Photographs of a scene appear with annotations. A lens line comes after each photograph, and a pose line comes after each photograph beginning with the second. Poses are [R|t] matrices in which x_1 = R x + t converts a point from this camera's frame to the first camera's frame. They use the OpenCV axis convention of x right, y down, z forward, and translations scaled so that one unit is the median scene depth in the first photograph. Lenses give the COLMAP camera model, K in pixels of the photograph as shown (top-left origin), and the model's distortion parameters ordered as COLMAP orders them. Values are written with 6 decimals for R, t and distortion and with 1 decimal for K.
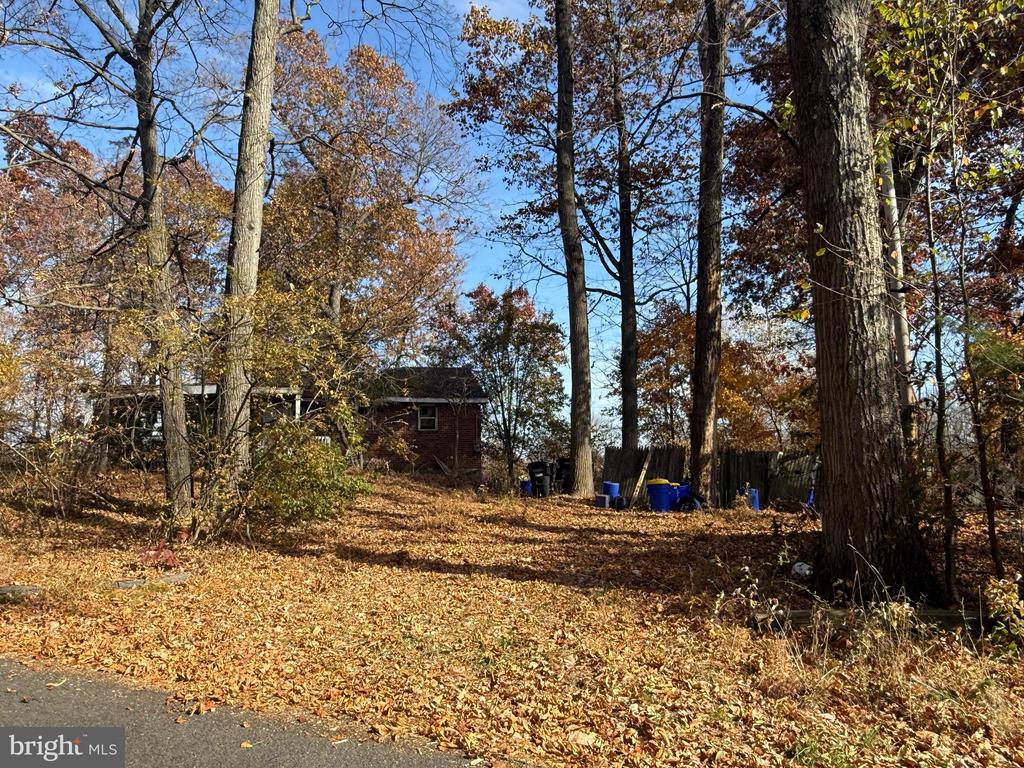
lens RADIAL K [[716.3, 0, 512.0], [0, 716.3, 384.0], [0, 0, 1]] dist [0.000162, -0.000014]
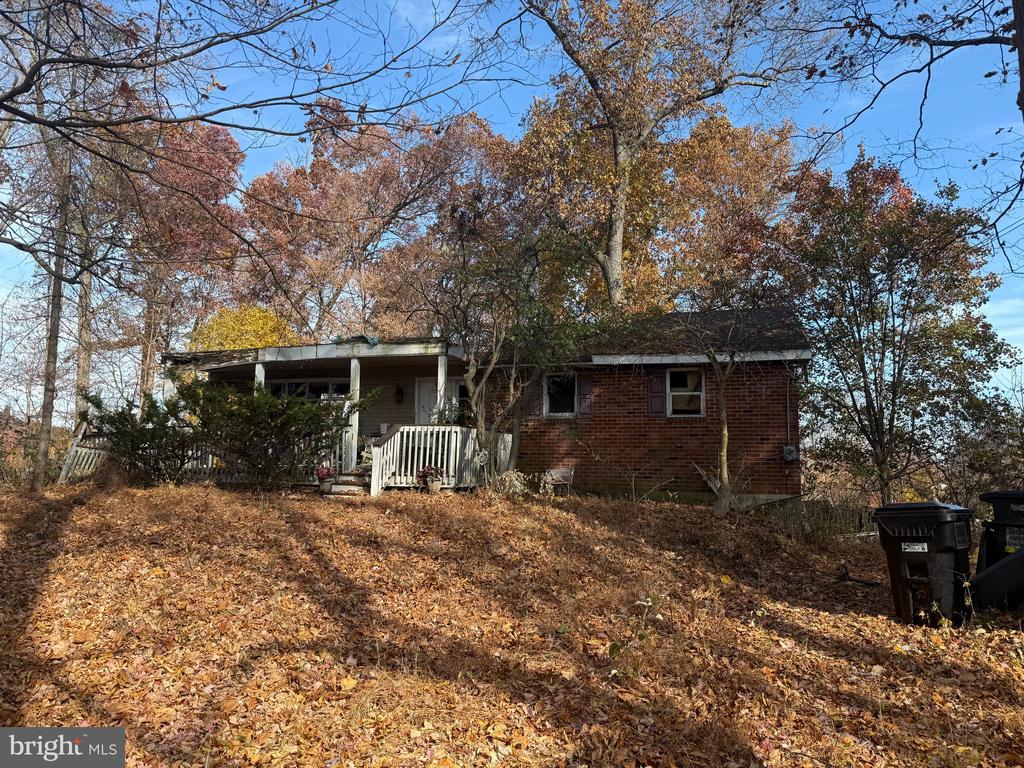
lens RADIAL K [[696.6, 0, 512.0], [0, 696.6, 384.0], [0, 0, 1]] dist [0.001059, -0.004687]
pose [[0.861859, -0.058489, -0.503764, 0.024251], [0.050240, 0.998288, -0.029952, 0.039773], [0.504654, 0.000506, 0.863322, 0.393753]]
